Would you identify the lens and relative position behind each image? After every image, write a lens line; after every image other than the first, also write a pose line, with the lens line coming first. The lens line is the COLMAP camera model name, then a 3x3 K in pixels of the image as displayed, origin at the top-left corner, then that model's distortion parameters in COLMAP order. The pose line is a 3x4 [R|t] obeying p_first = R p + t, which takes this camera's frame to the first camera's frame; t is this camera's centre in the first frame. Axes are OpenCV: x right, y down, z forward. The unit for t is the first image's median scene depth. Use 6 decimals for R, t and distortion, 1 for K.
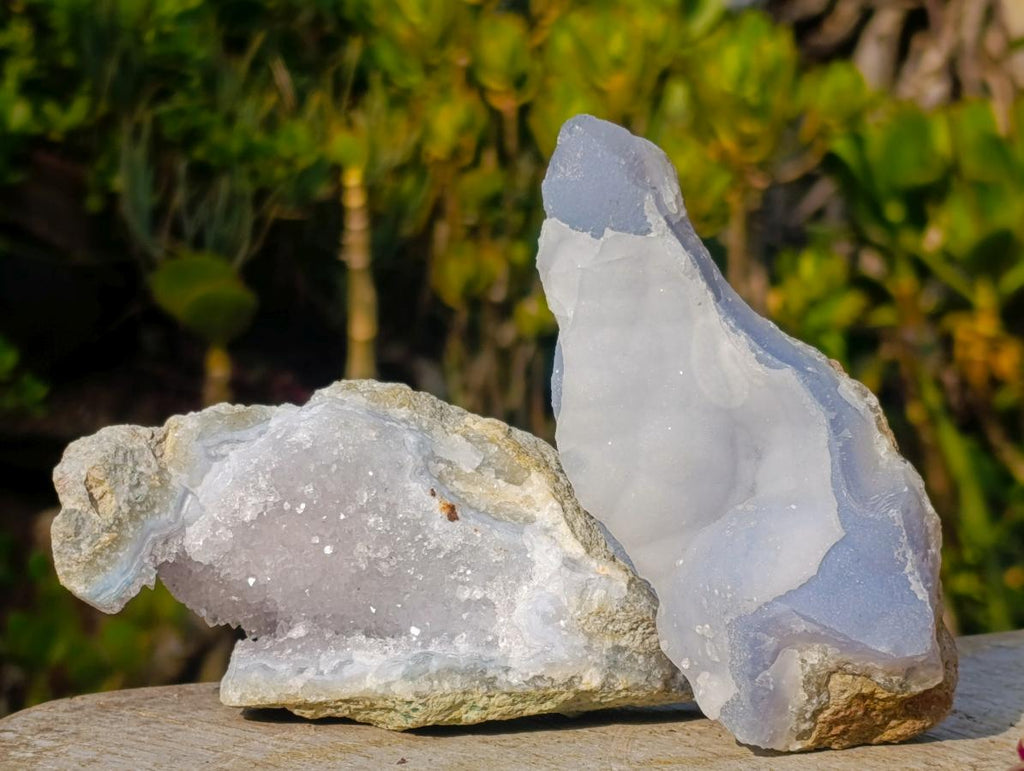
lens RADIAL K [[1481.1, 0, 511.6], [0, 1481.1, 384.7], [0, 0, 1]] dist [0.095729, 0.000000]
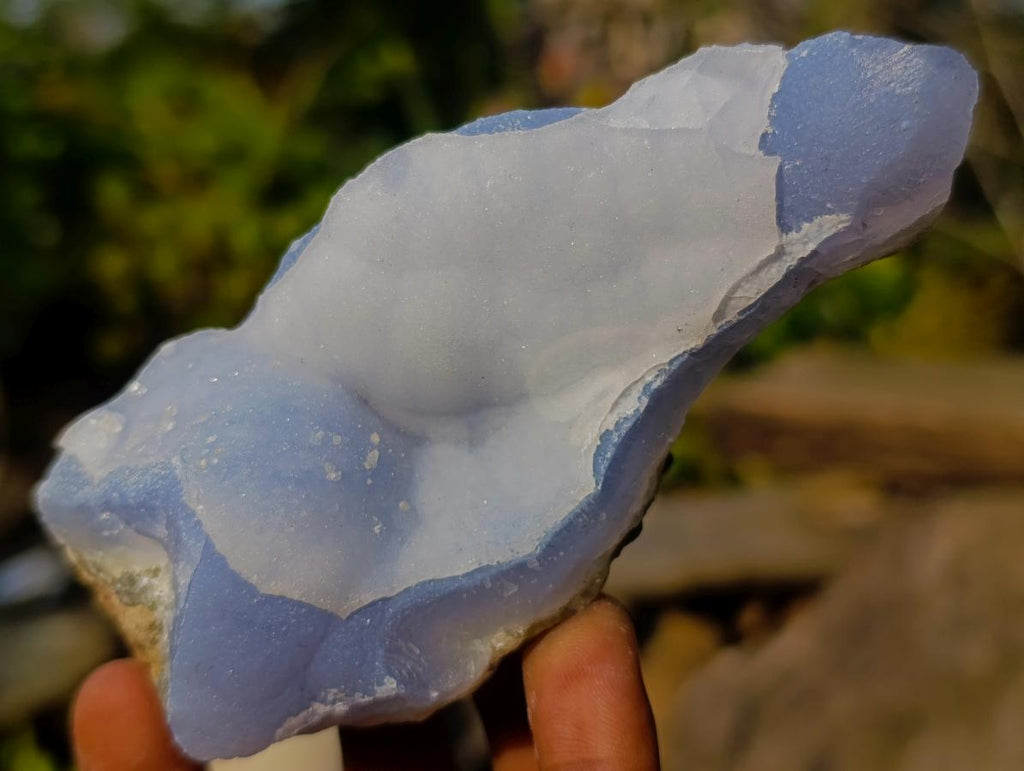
lens RADIAL K [[1481.1, 0, 510.2], [0, 1481.1, 385.6], [0, 0, 1]] dist [0.095729, 0.000000]
pose [[0.180488, 0.962689, 0.201626, 0.013024], [-0.976610, 0.151047, 0.153030, -0.077685], [0.116865, -0.224530, 0.967434, 0.400628]]
